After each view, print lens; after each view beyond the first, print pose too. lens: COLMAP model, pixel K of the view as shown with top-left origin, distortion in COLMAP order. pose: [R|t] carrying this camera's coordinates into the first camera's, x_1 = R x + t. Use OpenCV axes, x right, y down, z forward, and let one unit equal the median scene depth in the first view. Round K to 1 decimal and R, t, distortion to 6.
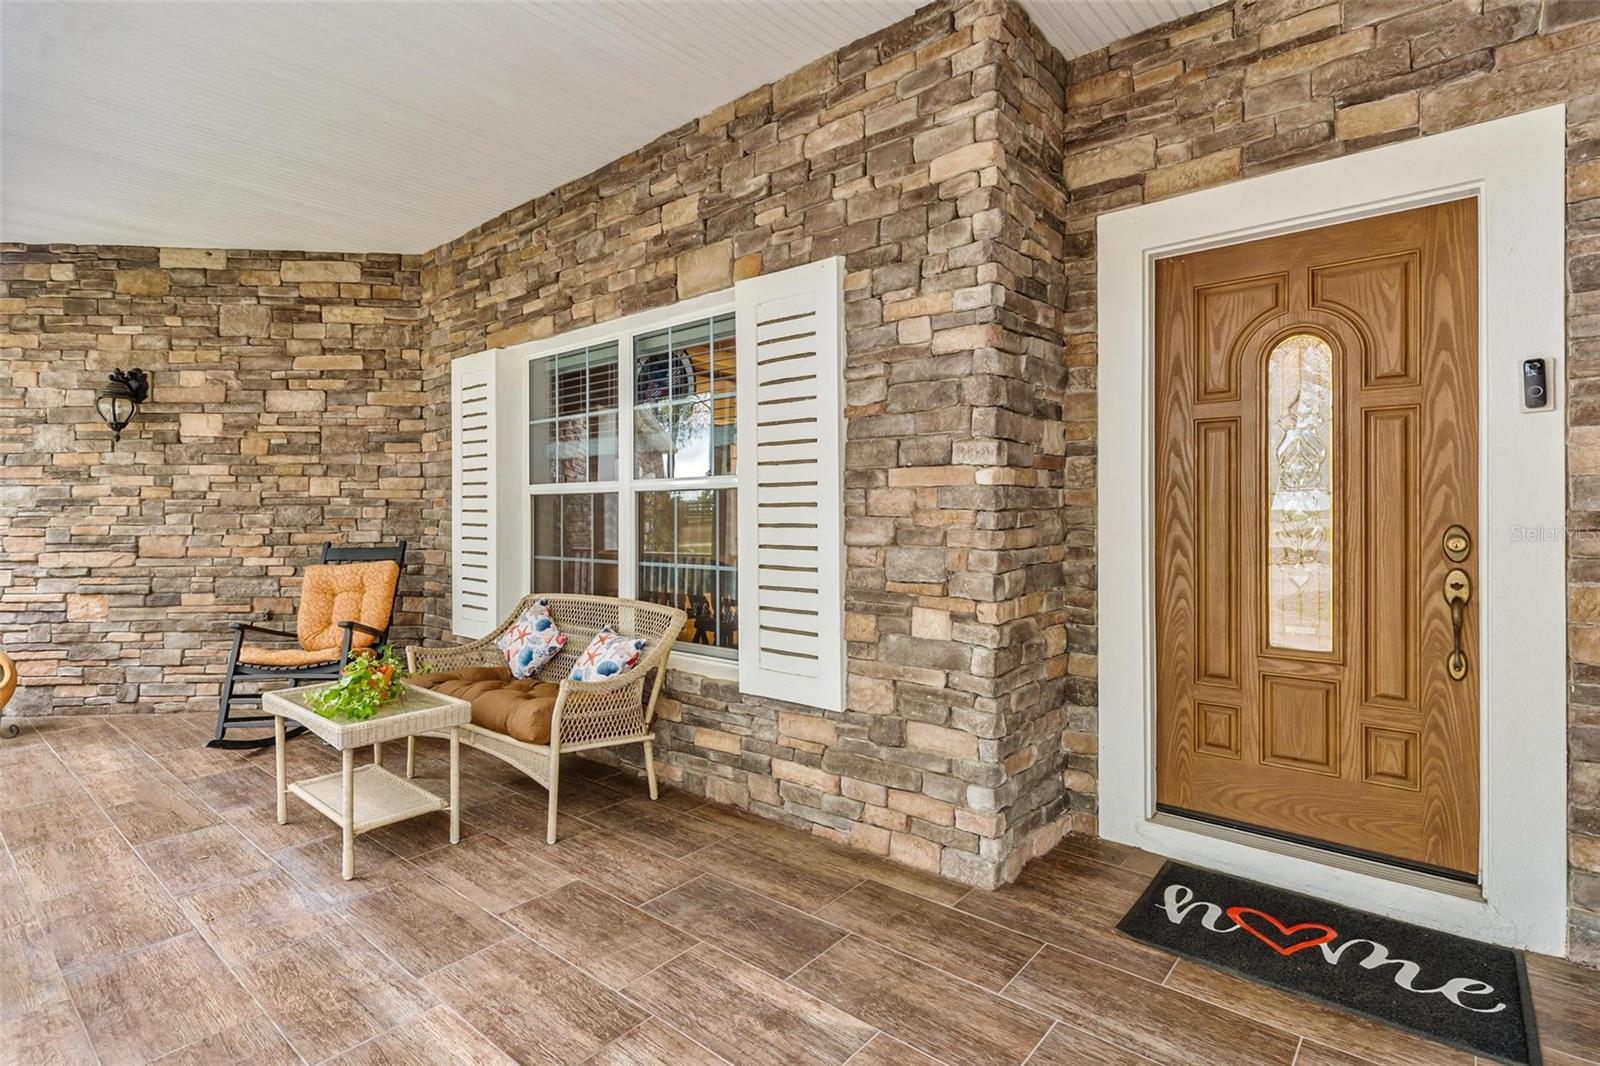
lens RADIAL K [[780.4, 0, 798.3], [0, 780.4, 520.4], [0, 0, 1]] dist [0.002412, 0.000514]
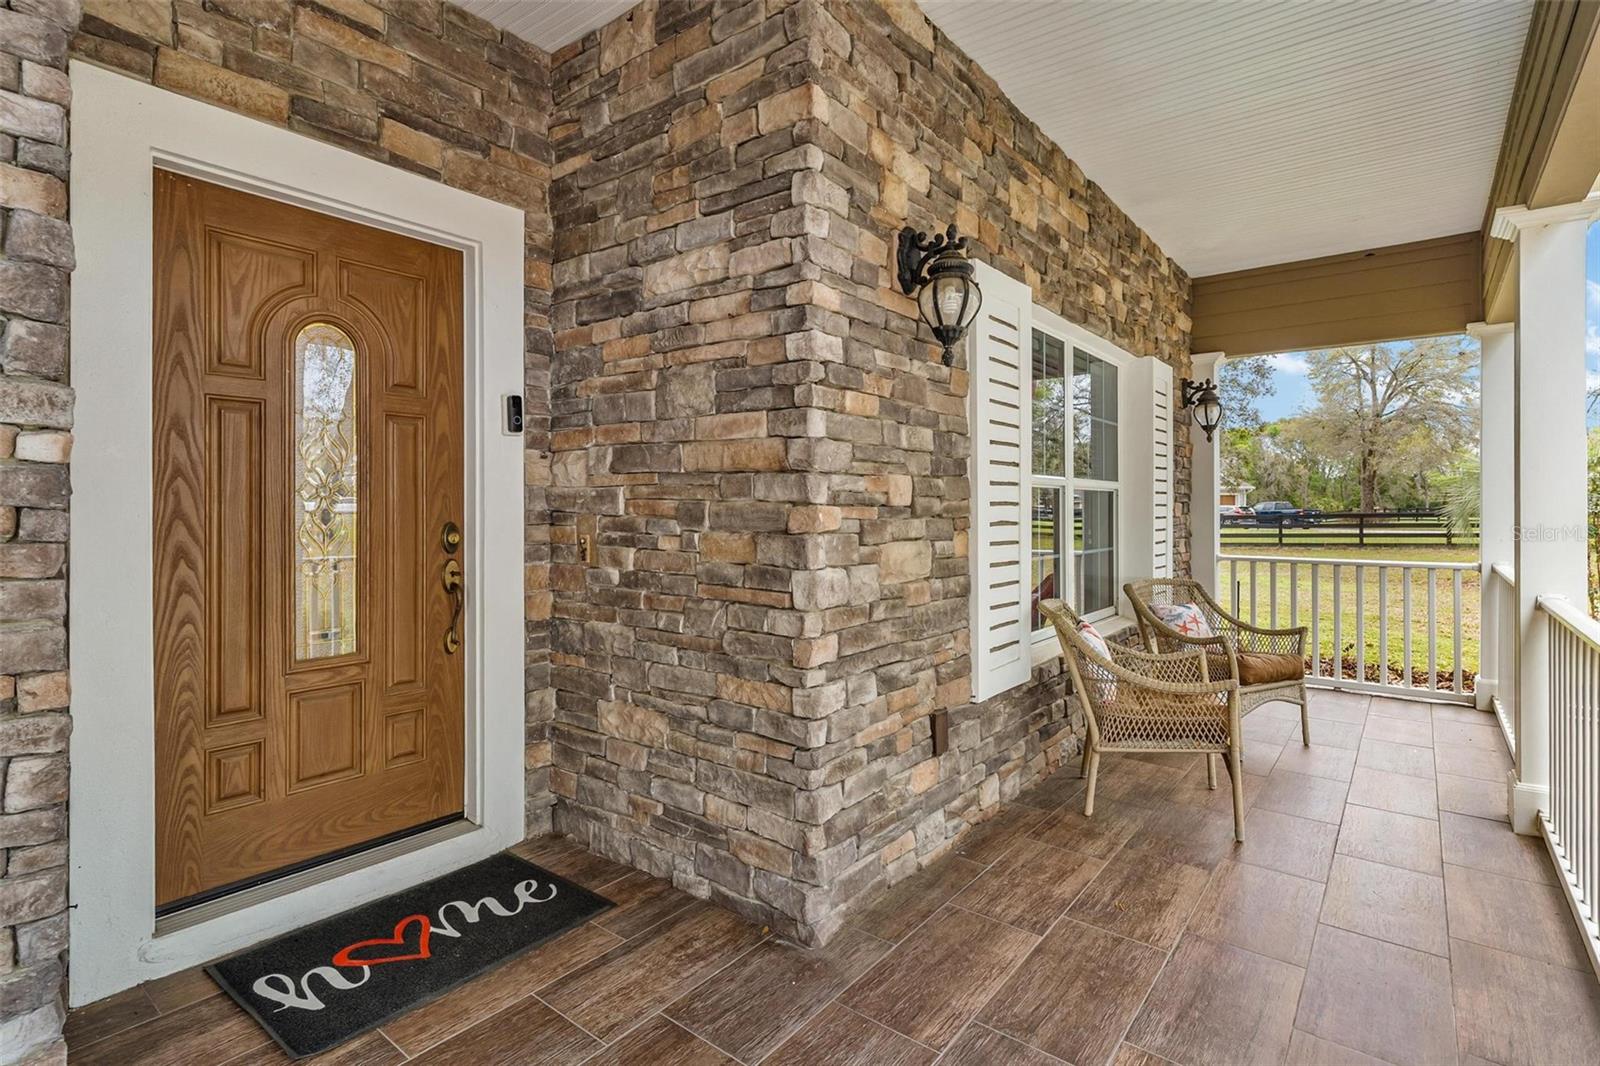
lens RADIAL K [[780.4, 0, 793.3], [0, 780.4, 512.2], [0, 0, 1]] dist [0.002412, 0.000514]
pose [[-0.022034, -0.000925, 0.999757, -0.312380], [0.008699, 0.999962, 0.001116, -0.005349], [-0.999719, 0.008721, -0.022025, 0.452676]]
